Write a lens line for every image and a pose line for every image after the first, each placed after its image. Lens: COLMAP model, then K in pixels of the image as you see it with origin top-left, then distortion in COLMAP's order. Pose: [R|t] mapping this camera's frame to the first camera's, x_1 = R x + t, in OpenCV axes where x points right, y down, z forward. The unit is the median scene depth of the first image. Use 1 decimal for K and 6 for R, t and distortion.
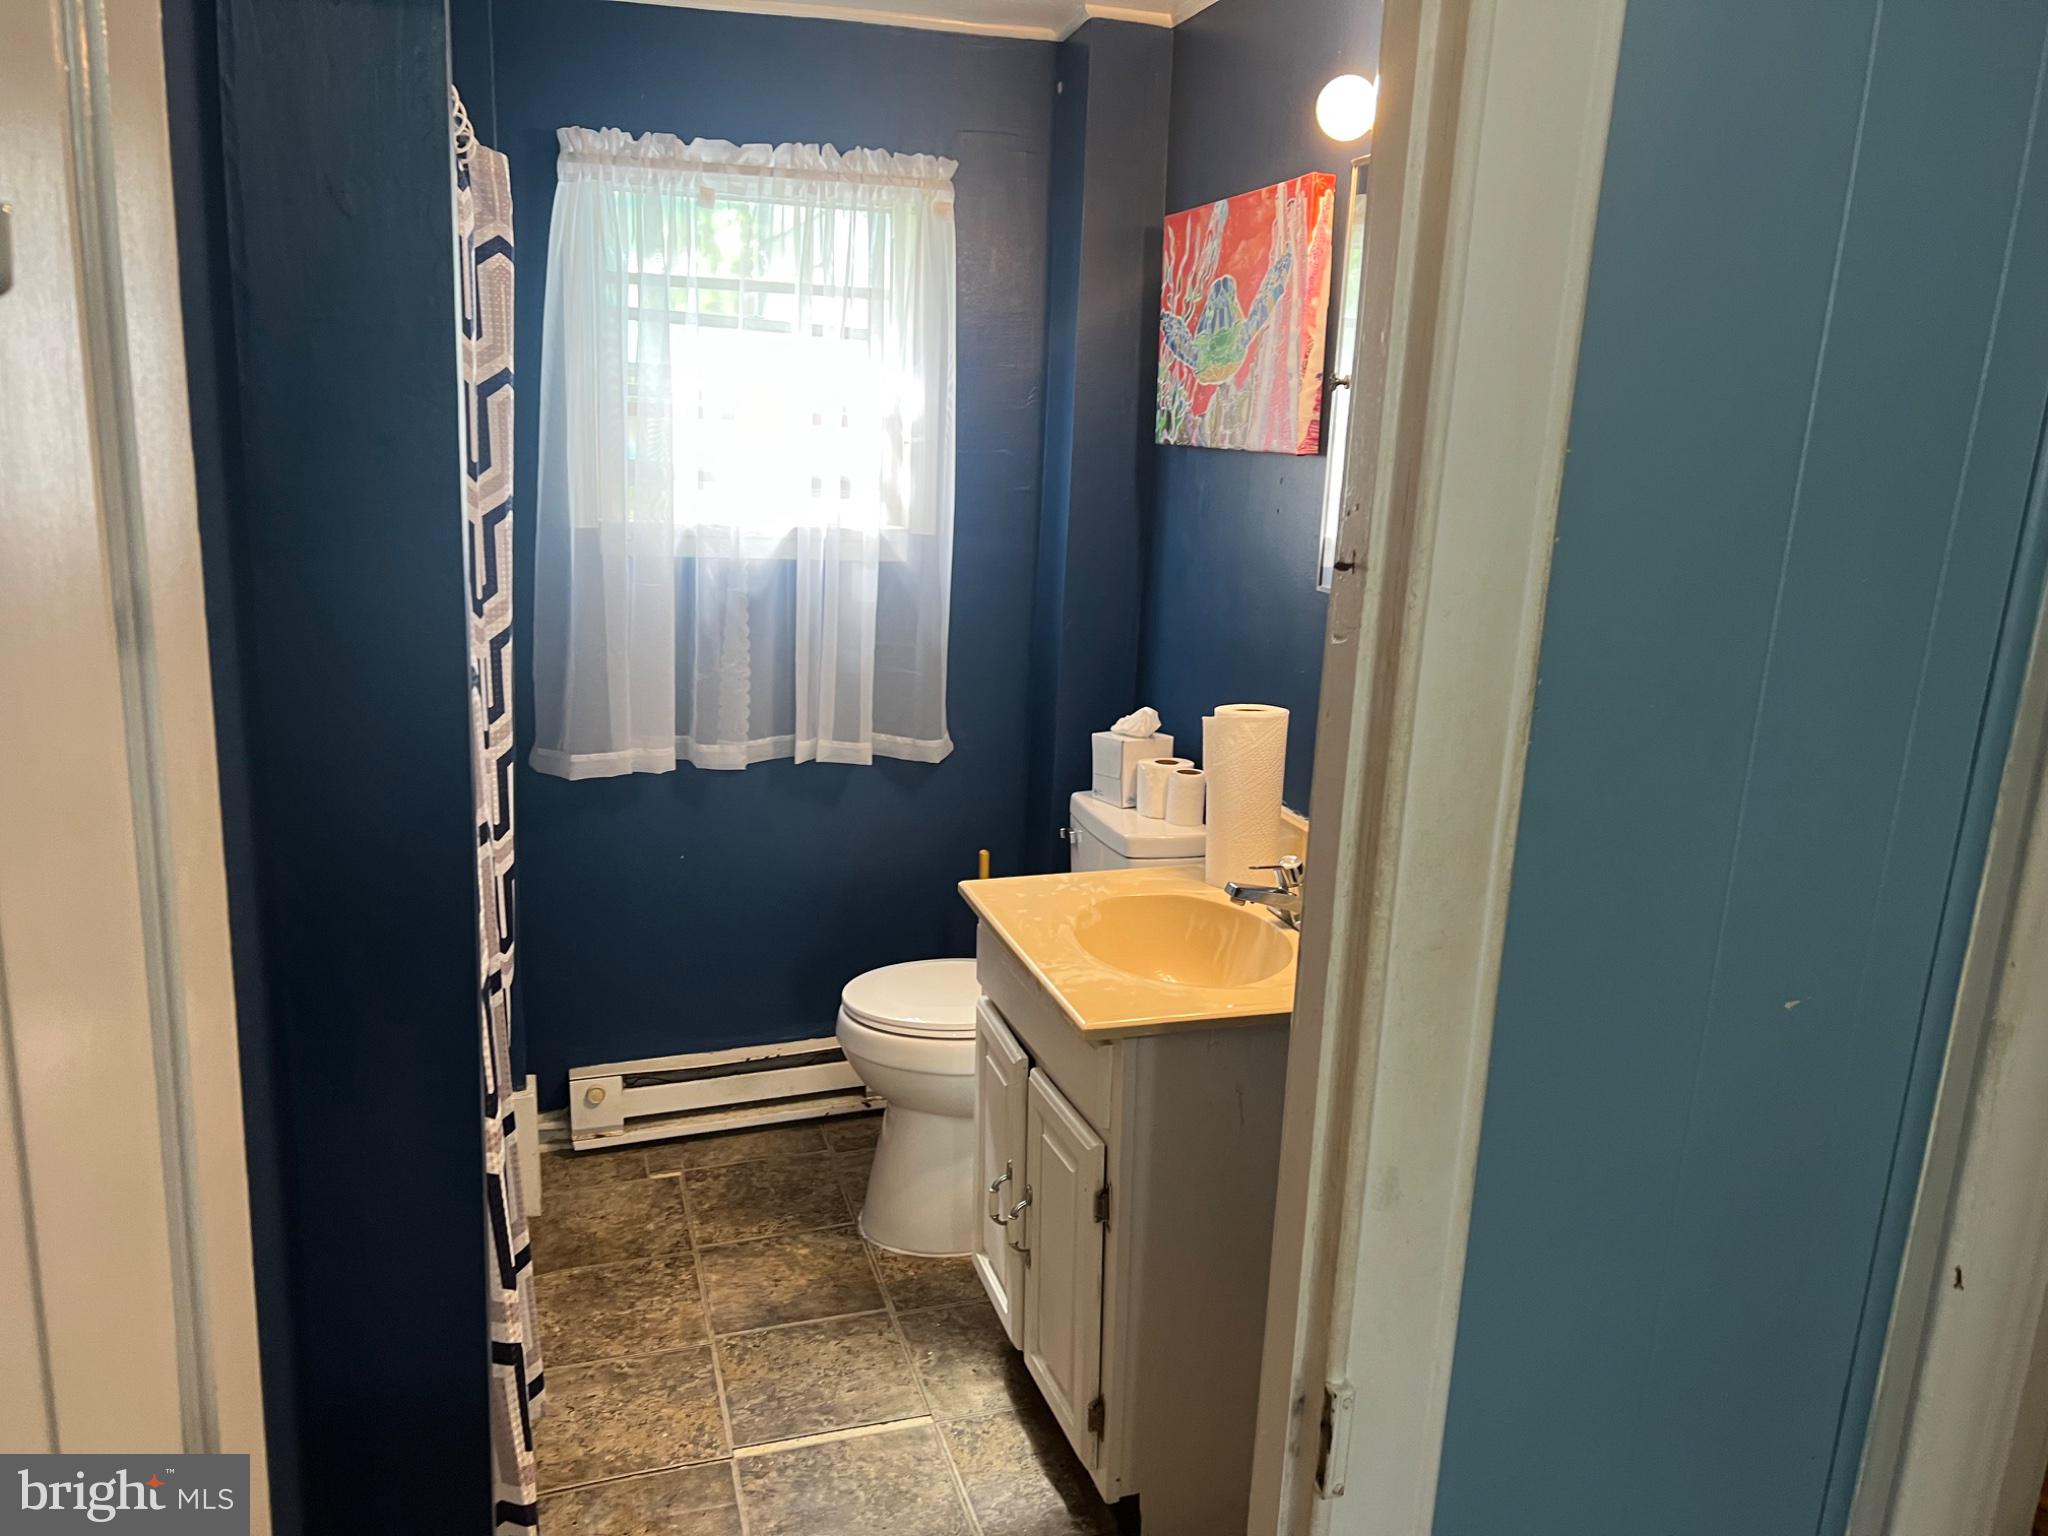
lens RADIAL K [[1495.8, 0, 1027.5], [0, 1495.8, 737.3], [0, 0, 1]] dist [-0.014478, 0.000442]
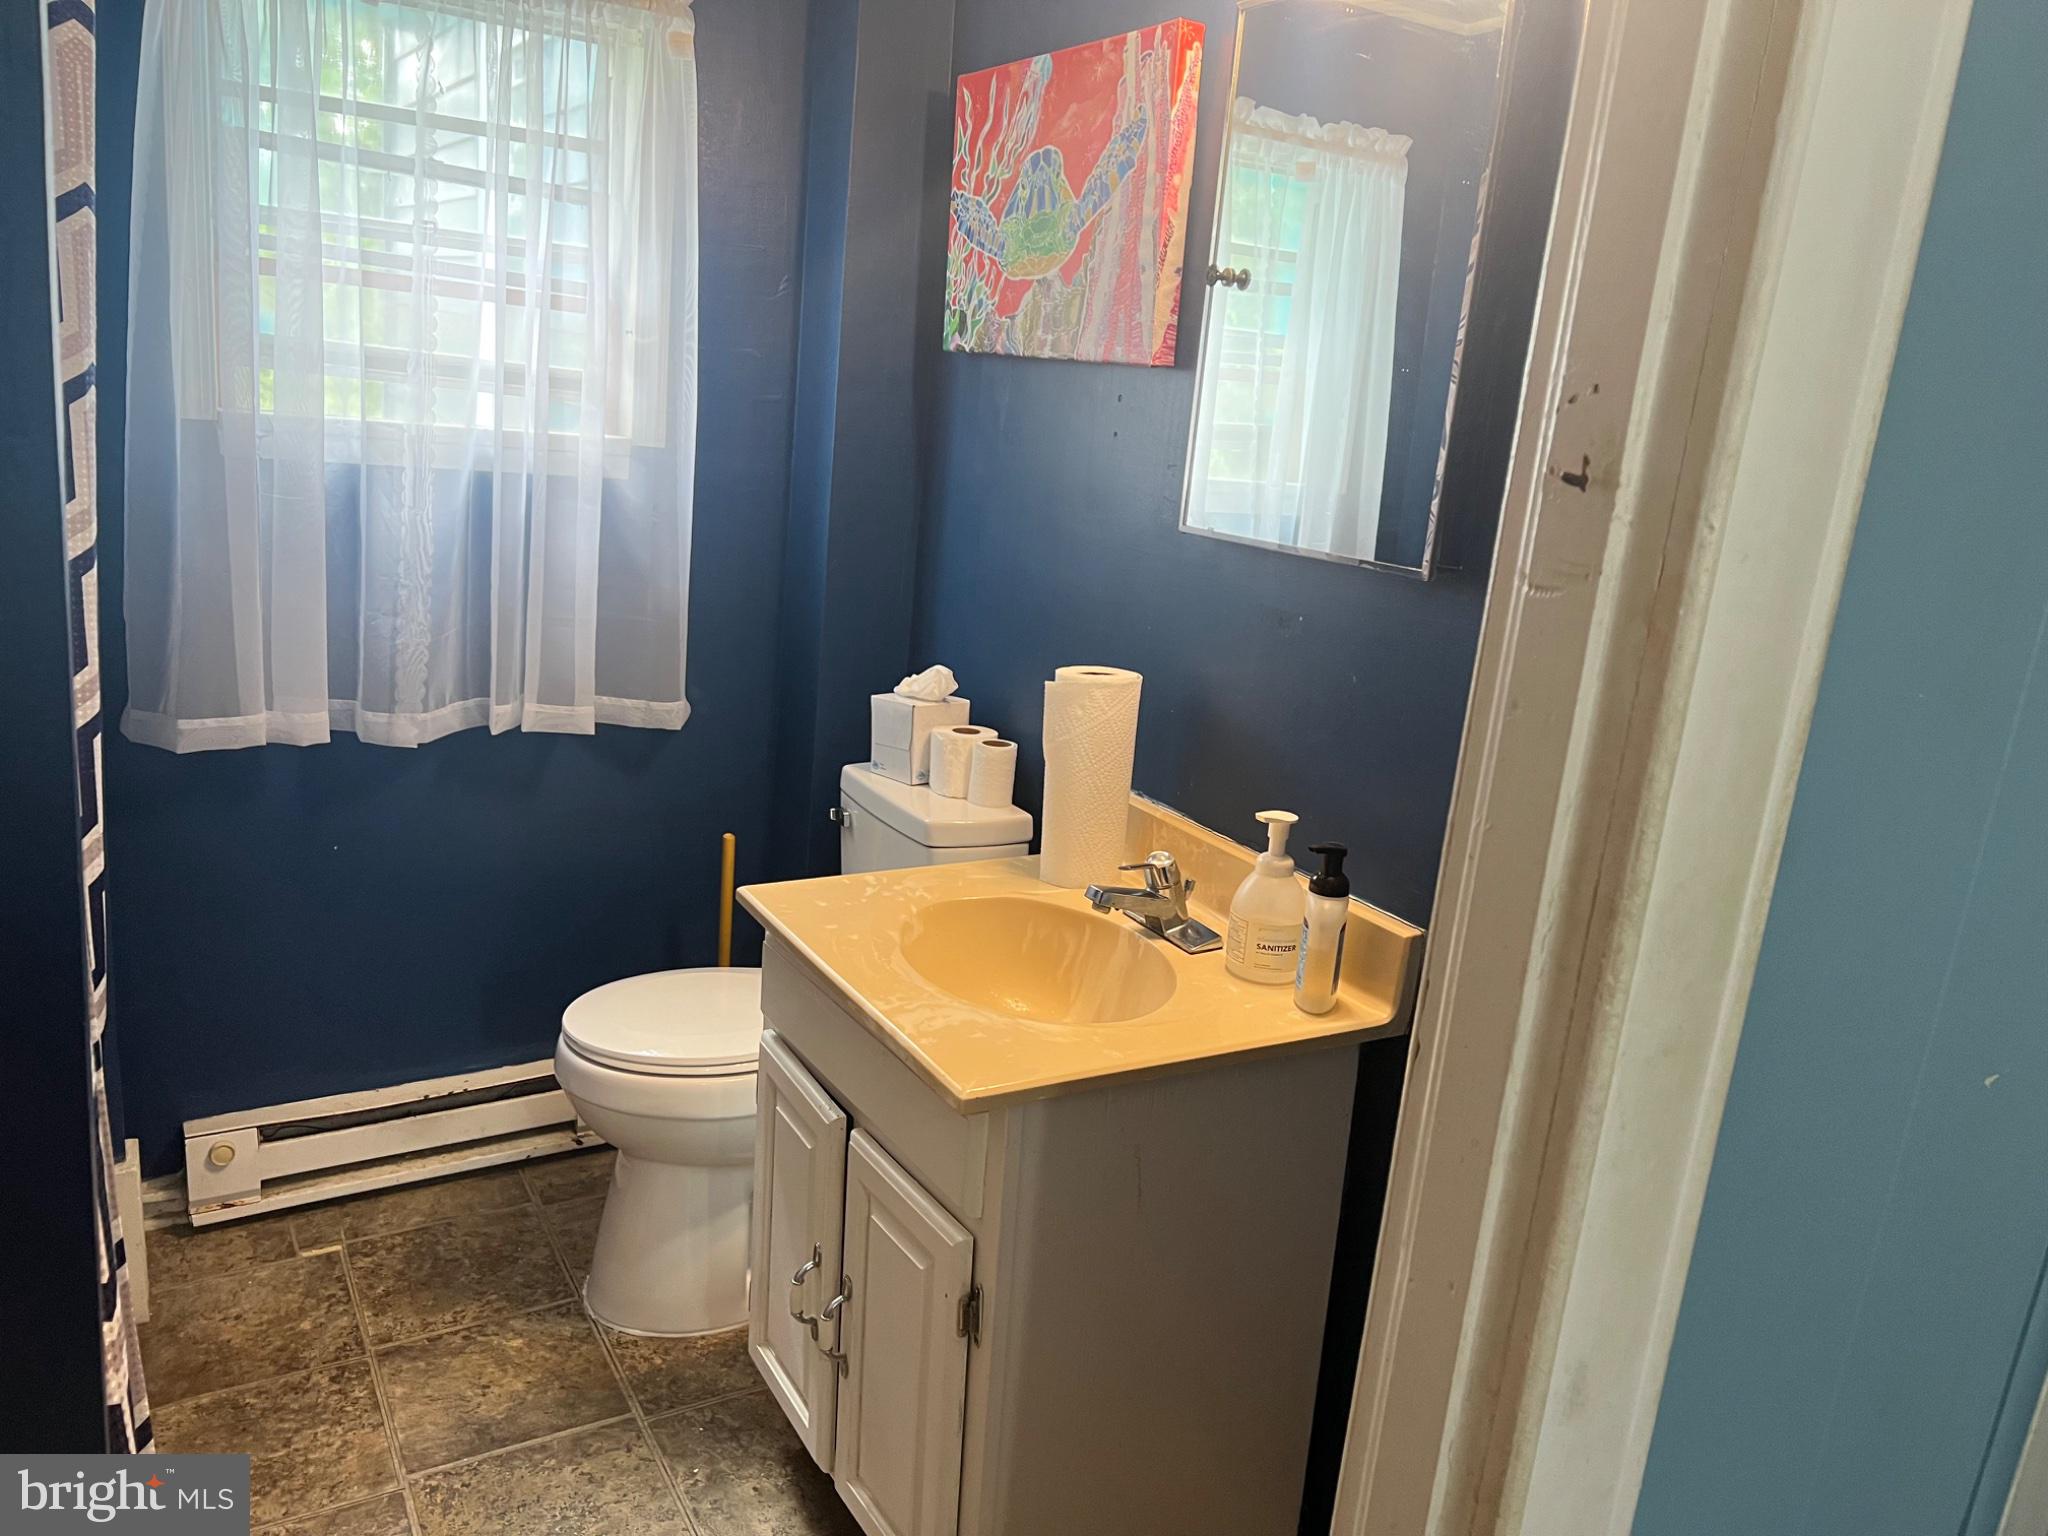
lens RADIAL K [[1495.8, 0, 1027.5], [0, 1495.8, 737.3], [0, 0, 1]] dist [-0.014478, 0.000442]
pose [[0.971629, -0.004499, 0.236468, -0.075173], [-0.004337, 0.999312, 0.036834, -0.011404], [-0.236471, -0.036814, 0.970941, 0.182410]]
